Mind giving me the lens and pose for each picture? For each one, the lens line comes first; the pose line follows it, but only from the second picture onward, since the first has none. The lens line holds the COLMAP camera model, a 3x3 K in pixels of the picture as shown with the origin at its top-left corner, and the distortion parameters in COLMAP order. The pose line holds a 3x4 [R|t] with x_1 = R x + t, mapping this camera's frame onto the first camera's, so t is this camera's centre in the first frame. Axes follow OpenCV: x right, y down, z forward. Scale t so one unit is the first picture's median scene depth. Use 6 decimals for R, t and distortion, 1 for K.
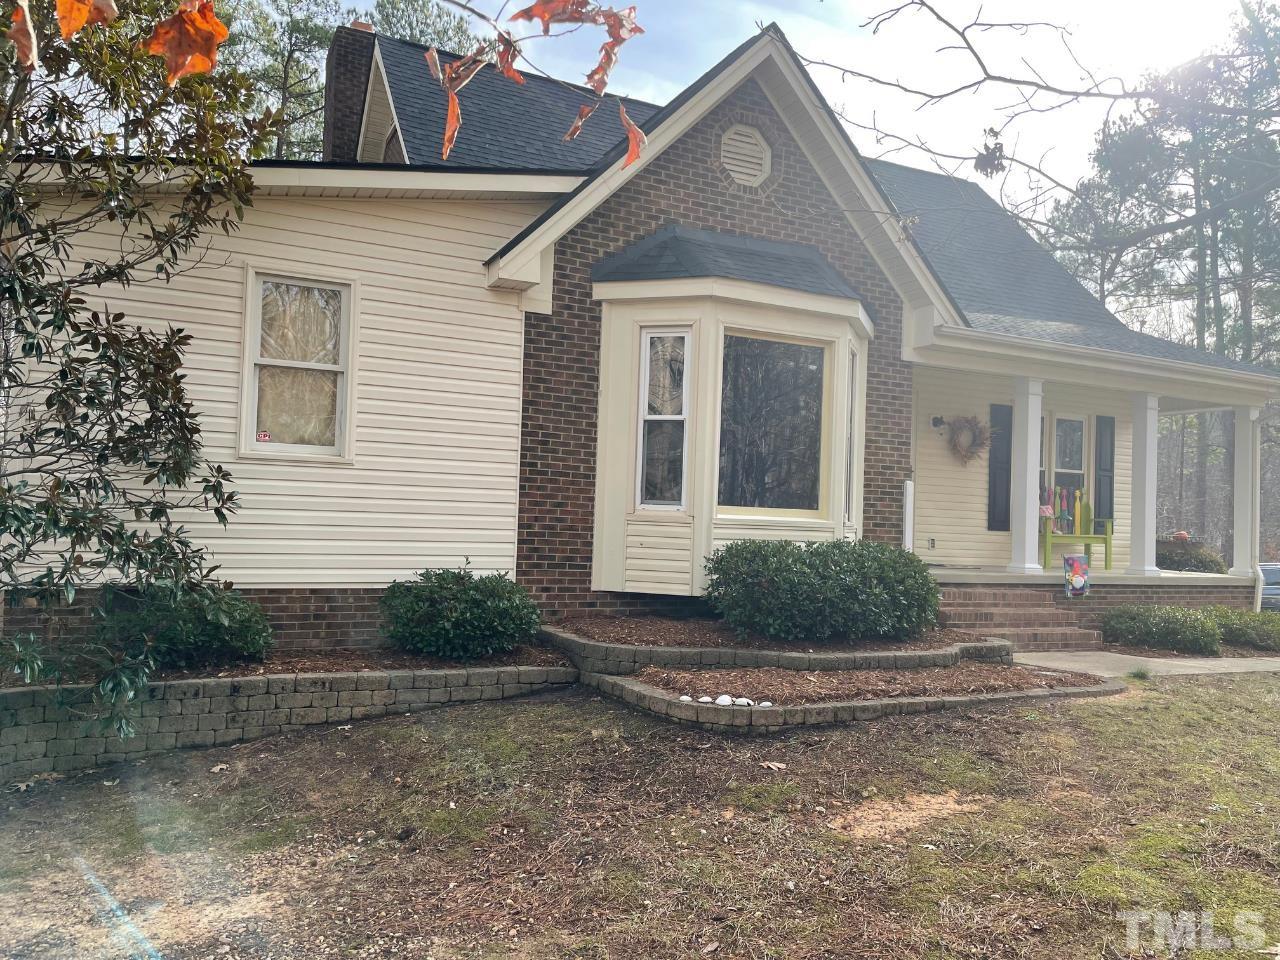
lens RADIAL K [[978.5, 0, 640.0], [0, 978.5, 480.0], [0, 0, 1]] dist [0.097308, -0.143939]
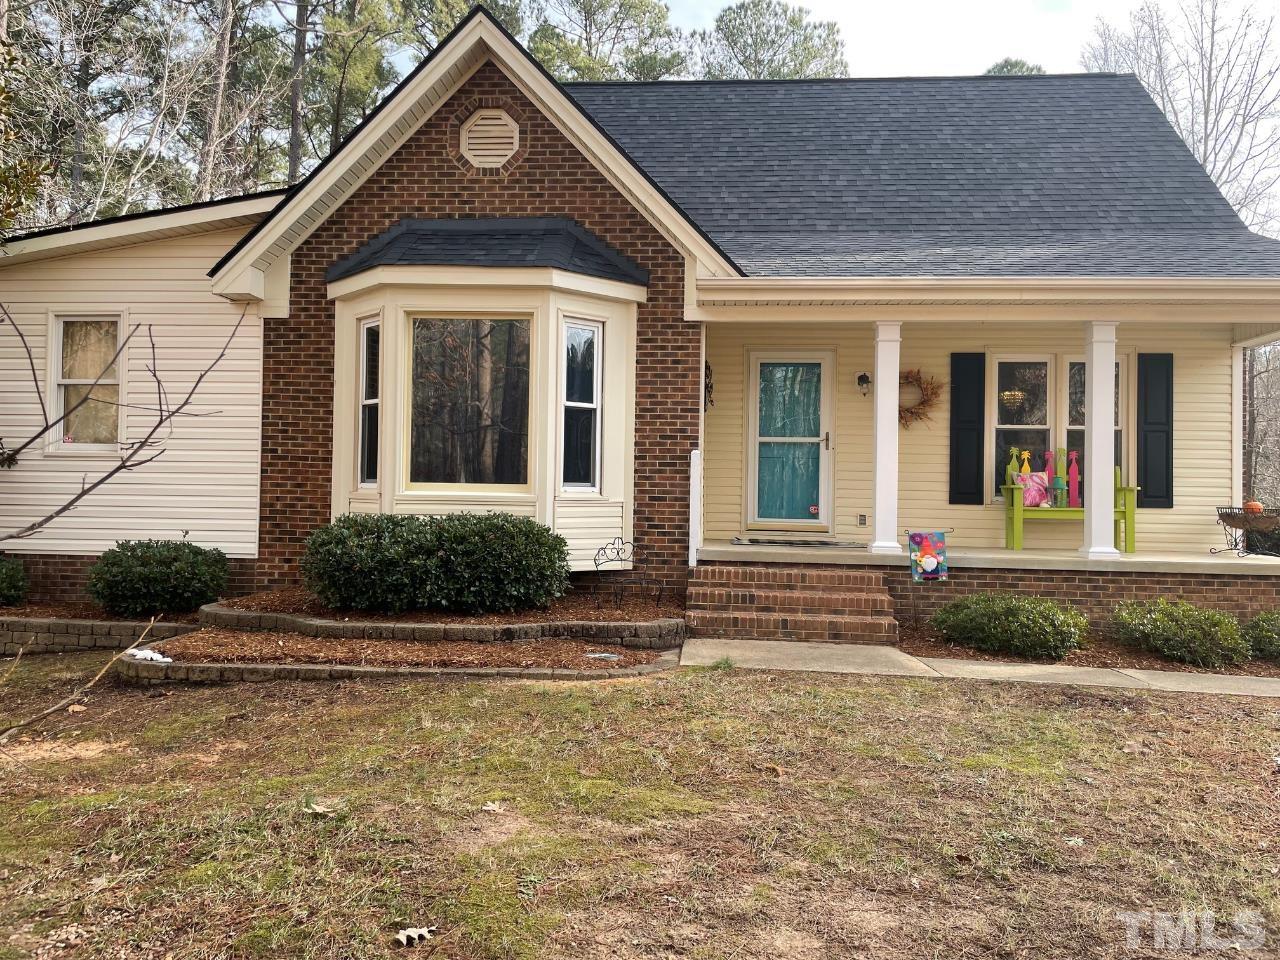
lens RADIAL K [[973.8, 0, 640.9], [0, 973.8, 464.7], [0, 0, 1]] dist [0.090005, -0.137277]
pose [[0.862305, -0.036383, -0.505081, 0.817859], [0.033845, 0.999326, -0.014204, 0.030378], [0.505258, -0.004846, 0.862955, 0.223021]]
